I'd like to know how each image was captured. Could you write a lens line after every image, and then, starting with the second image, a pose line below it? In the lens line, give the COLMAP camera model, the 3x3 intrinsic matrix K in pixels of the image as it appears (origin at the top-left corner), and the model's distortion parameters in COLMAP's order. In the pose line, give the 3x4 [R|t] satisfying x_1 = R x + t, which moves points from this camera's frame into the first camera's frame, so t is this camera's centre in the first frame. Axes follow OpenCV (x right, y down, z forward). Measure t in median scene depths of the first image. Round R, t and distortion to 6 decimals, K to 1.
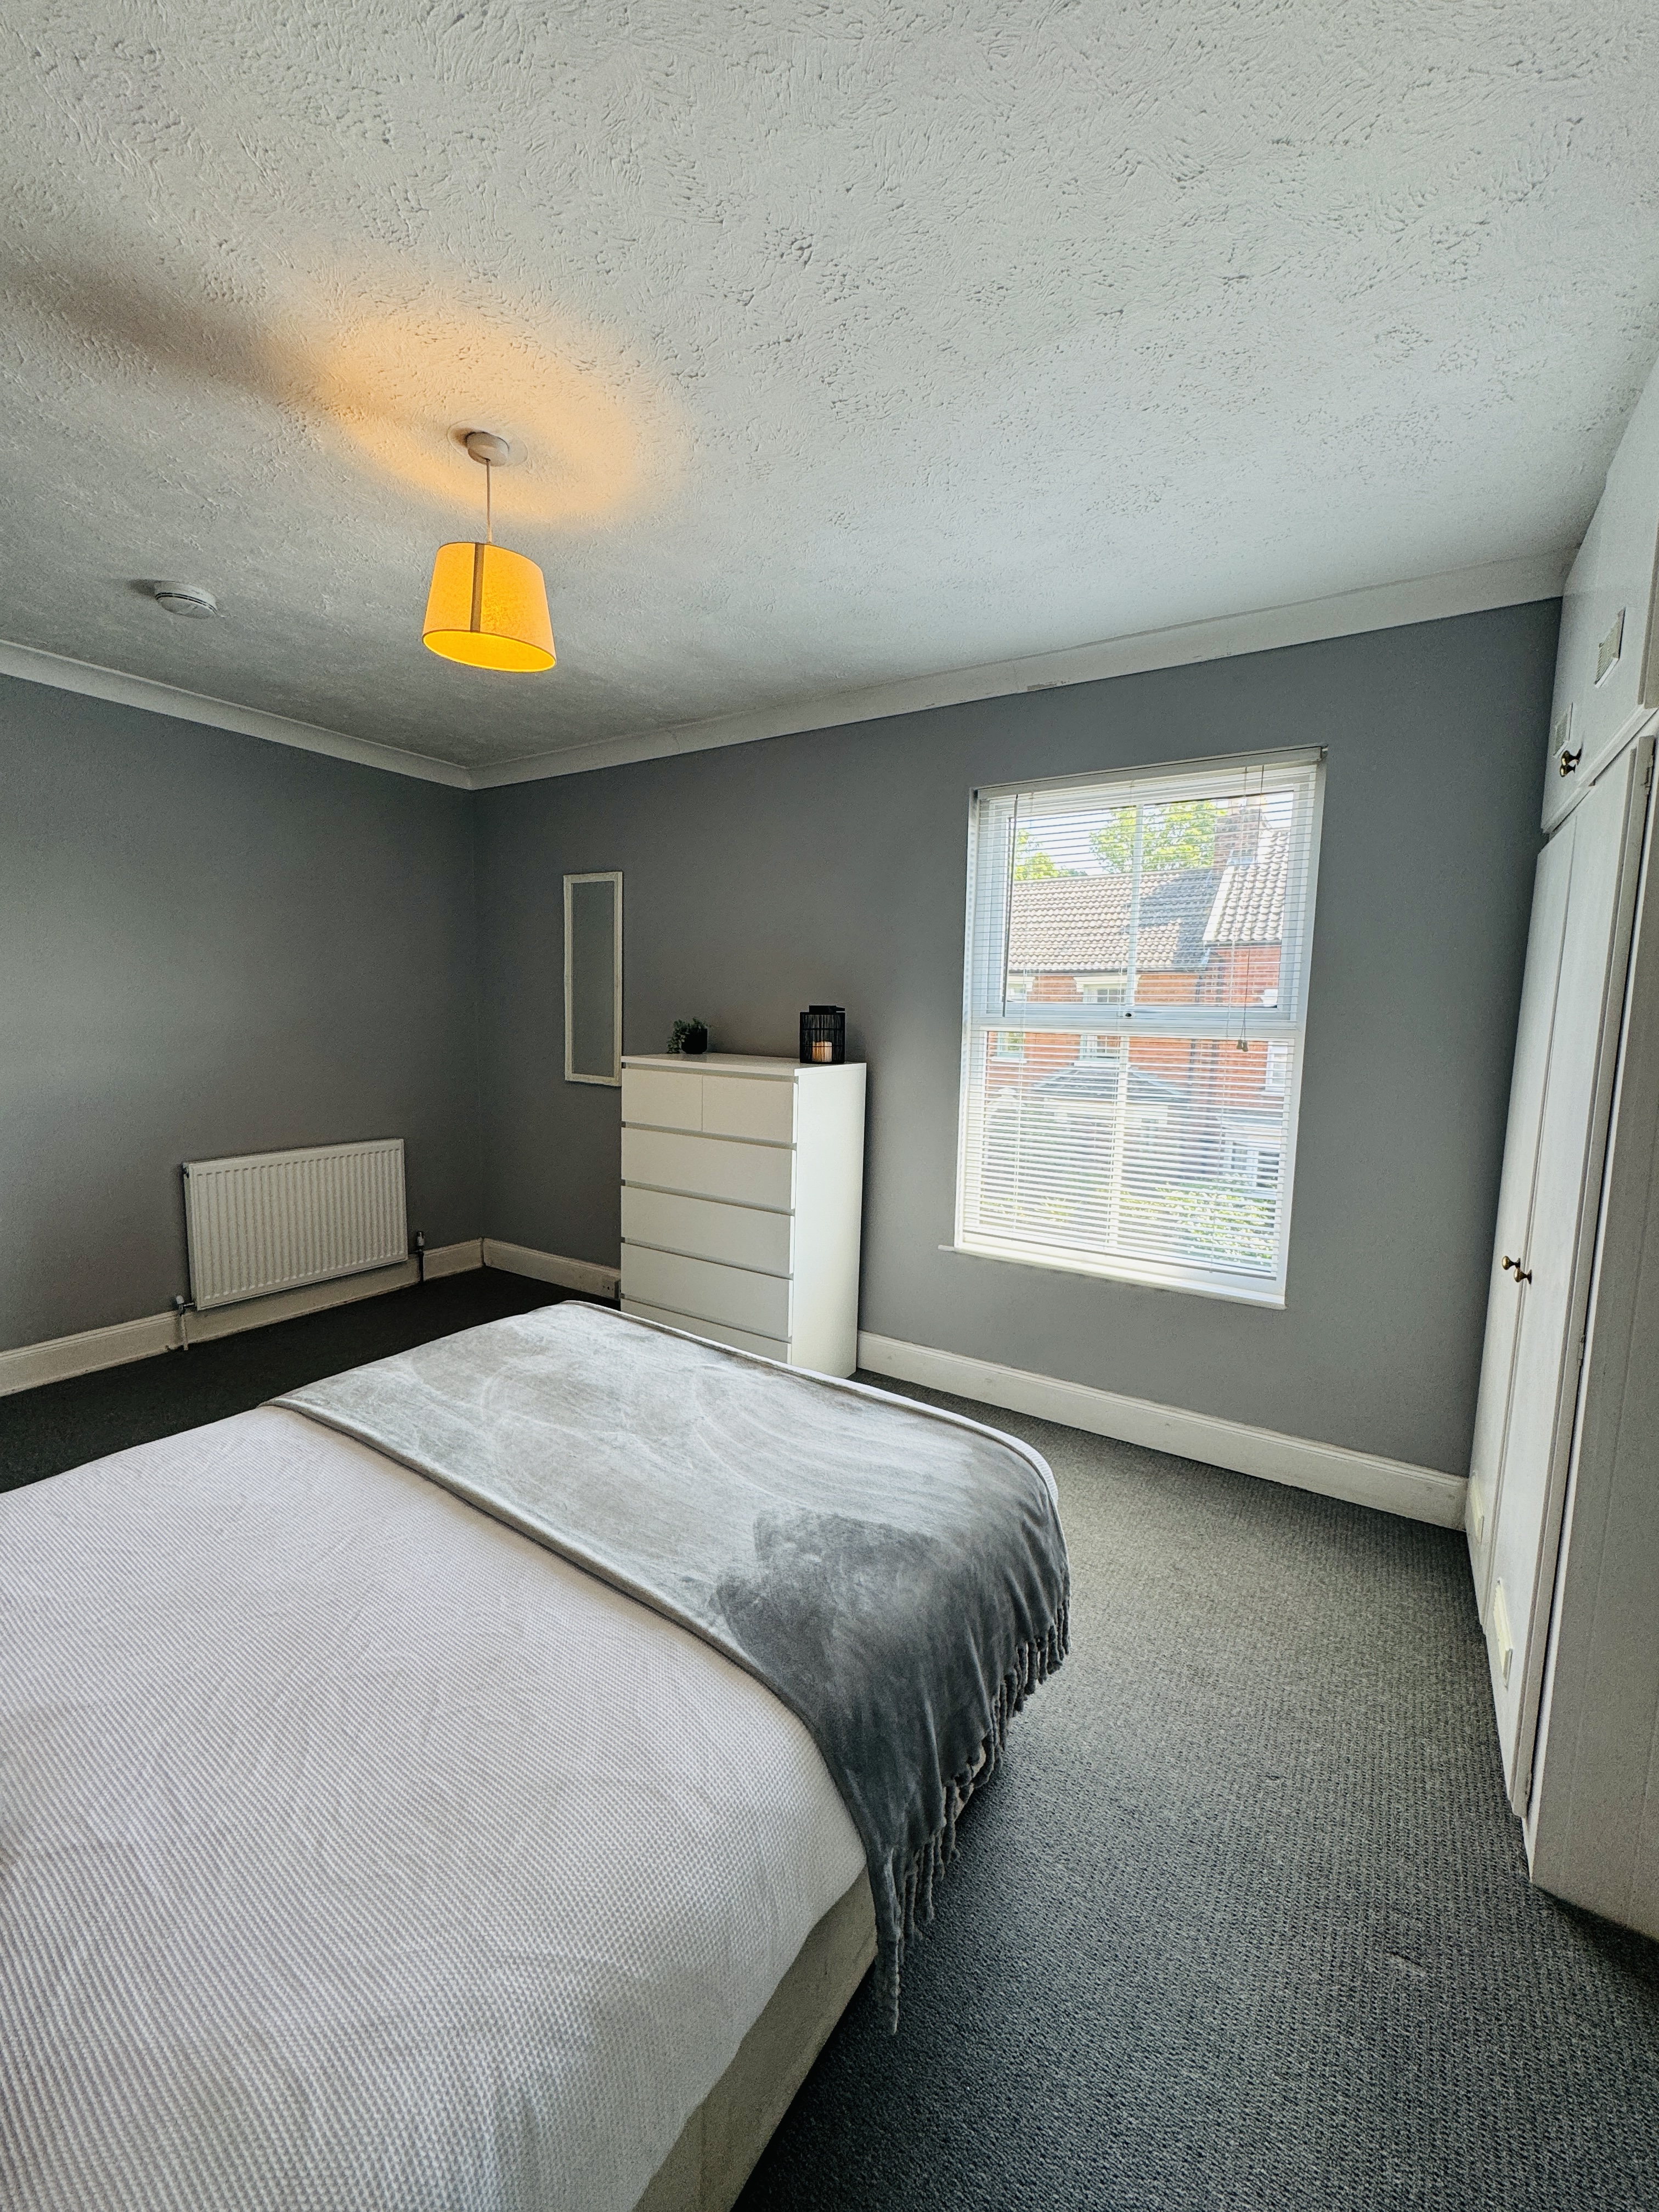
lens RADIAL K [[877.8, 0, 829.2], [0, 877.8, 1102.9], [0, 0, 1]] dist [-0.000974, 0.000409]
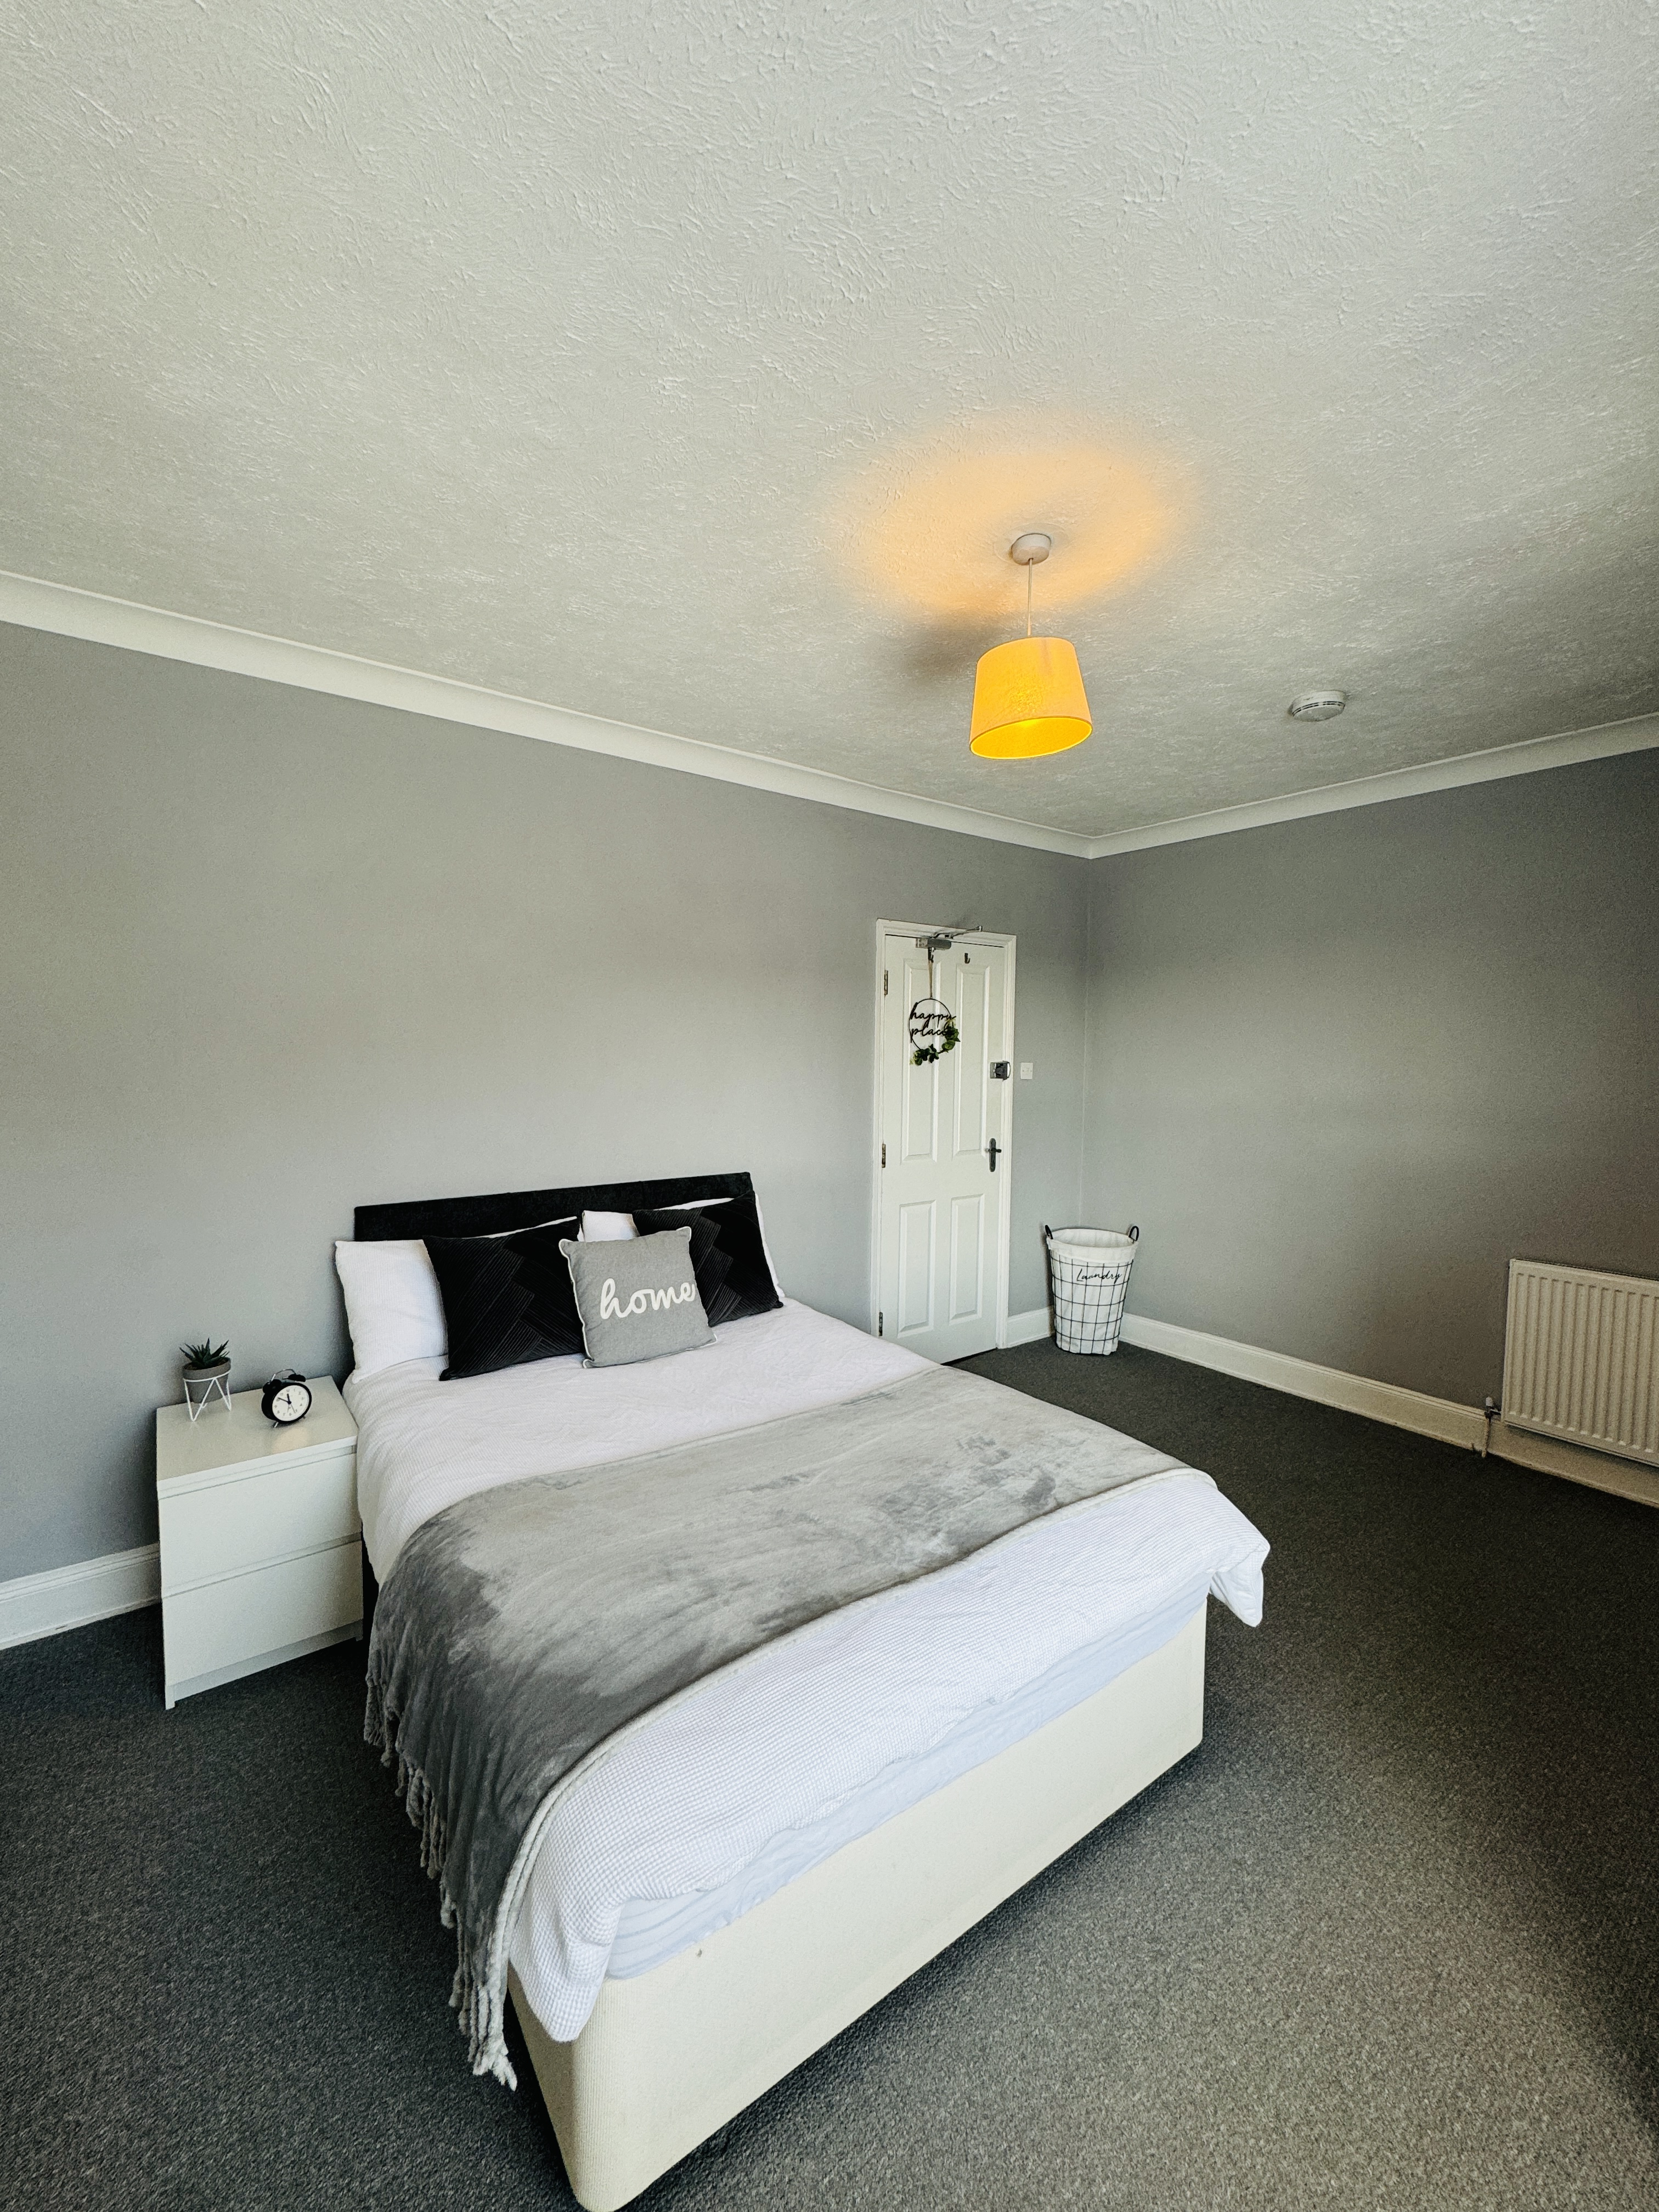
lens RADIAL K [[877.8, 0, 832.5], [0, 877.8, 1102.7], [0, 0, 1]] dist [-0.000974, 0.000409]
pose [[-0.346178, 0.031153, -0.937652, 0.593736], [-0.116704, 0.990256, 0.075987, -0.128177], [0.930882, 0.135733, -0.339169, 1.058954]]
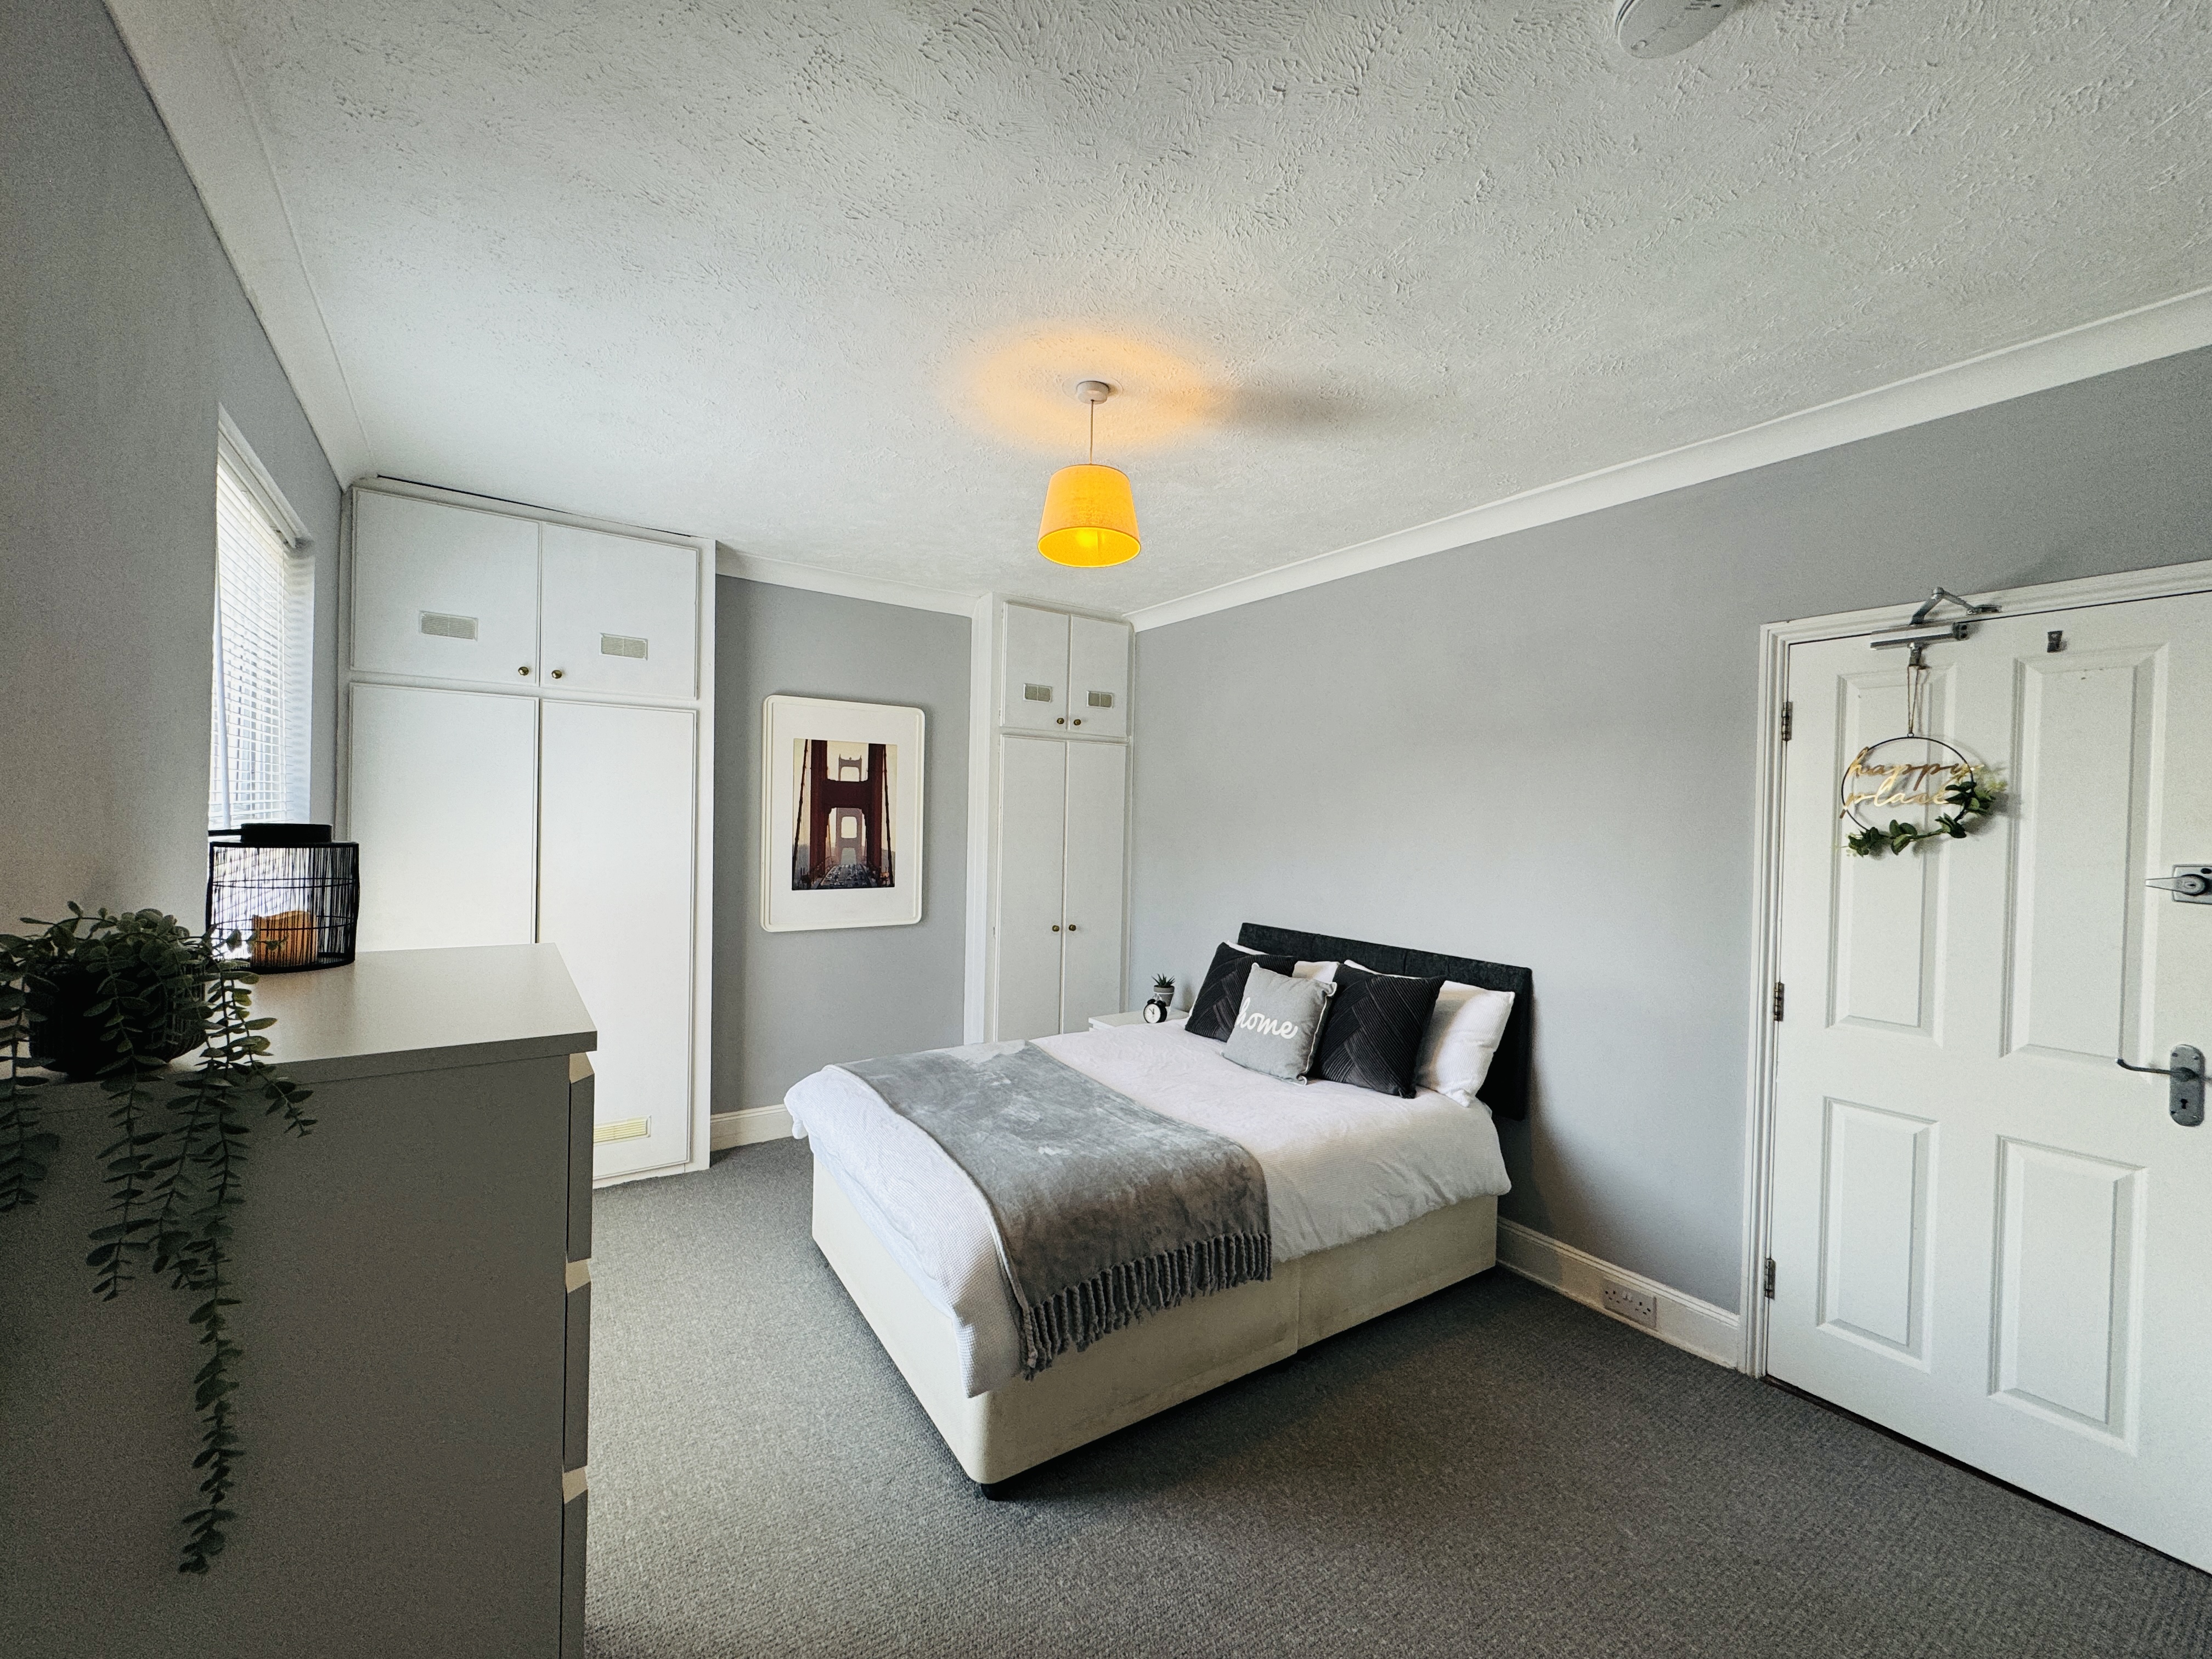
lens RADIAL K [[877.8, 0, 1104.5], [0, 877.8, 828.0], [0, 0, 1]] dist [-0.000974, 0.000409]
pose [[-0.919946, -0.047470, 0.389160, -0.791538], [-0.000998, 0.992923, 0.118756, -0.245081], [-0.392043, 0.108861, -0.913483, 1.895015]]
